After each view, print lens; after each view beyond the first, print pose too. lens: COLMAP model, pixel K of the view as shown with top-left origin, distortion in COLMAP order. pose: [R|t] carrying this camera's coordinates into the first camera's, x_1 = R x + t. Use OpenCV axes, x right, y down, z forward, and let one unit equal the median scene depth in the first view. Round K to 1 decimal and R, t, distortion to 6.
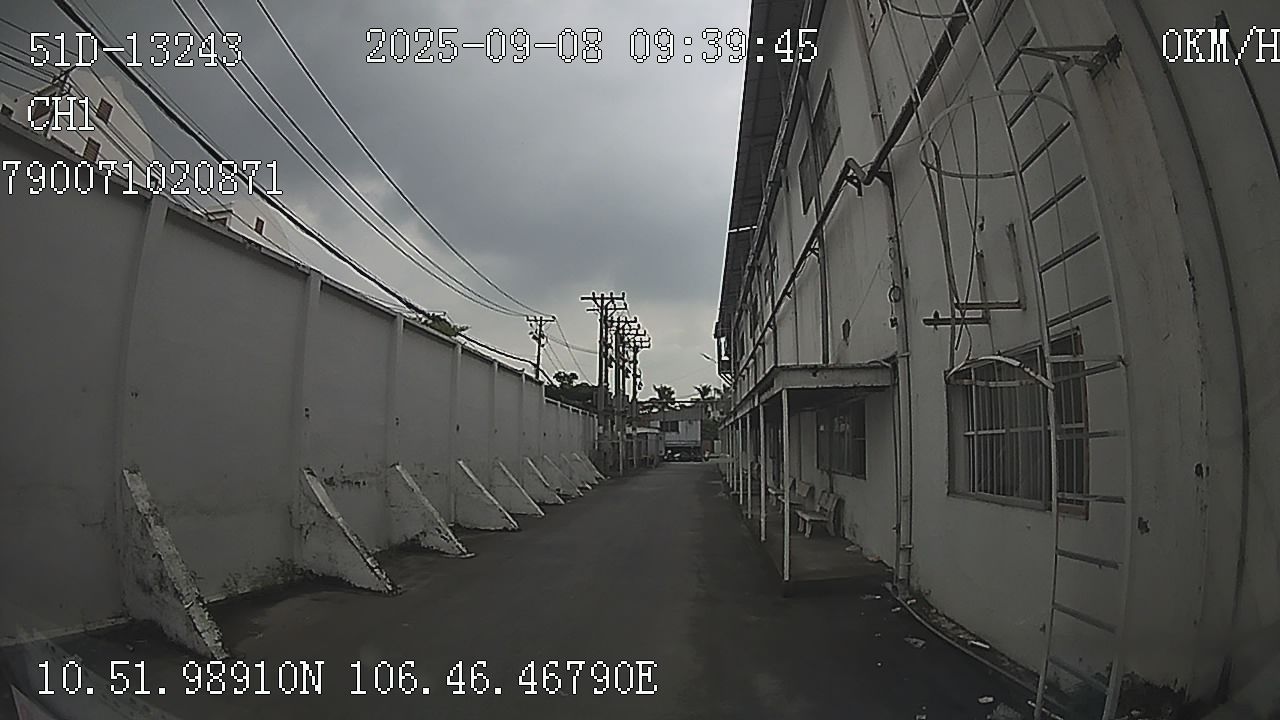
lens RADIAL K [[658.9, 0, 652.4], [0, 658.9, 363.2], [0, 0, 1]] dist [-0.002913, -0.000185]
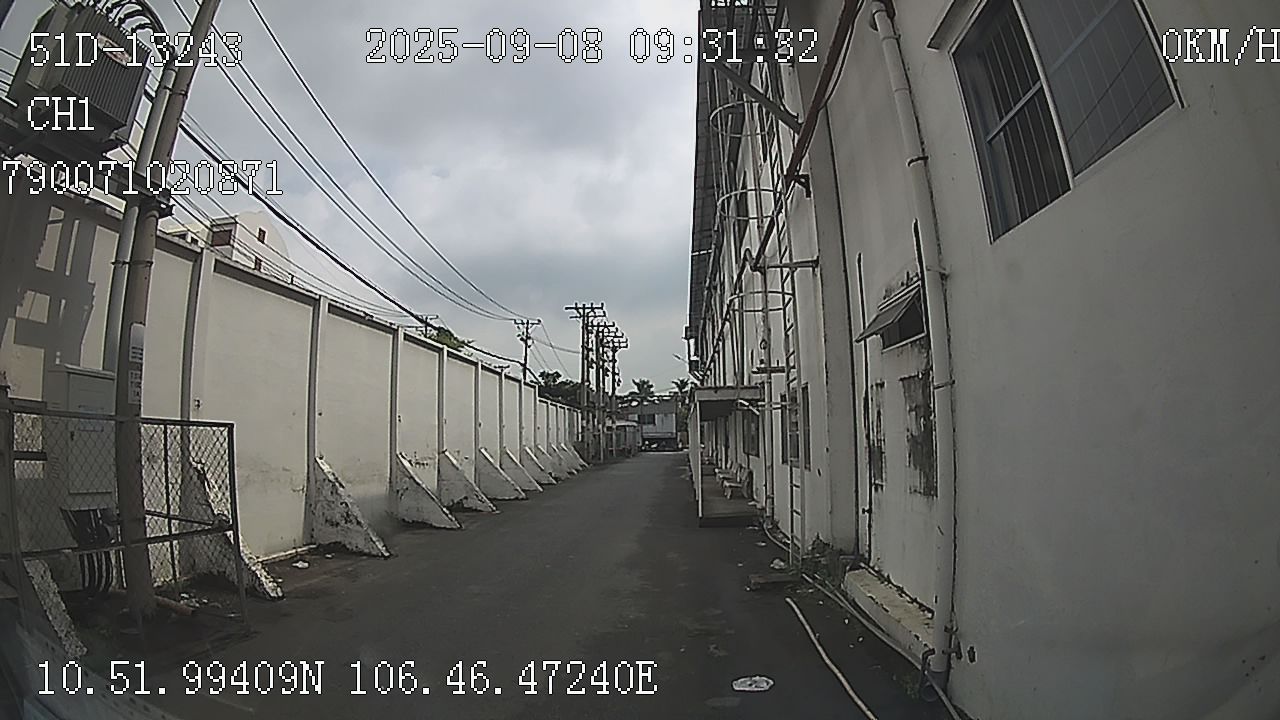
lens RADIAL K [[658.9, 0, 635.2], [0, 658.9, 352.1], [0, 0, 1]] dist [-0.002913, -0.000185]
pose [[0.999951, -0.009343, 0.003240, 0.006196], [0.009357, 0.999947, -0.004296, -0.013012], [-0.003200, 0.004326, 0.999986, -0.106830]]
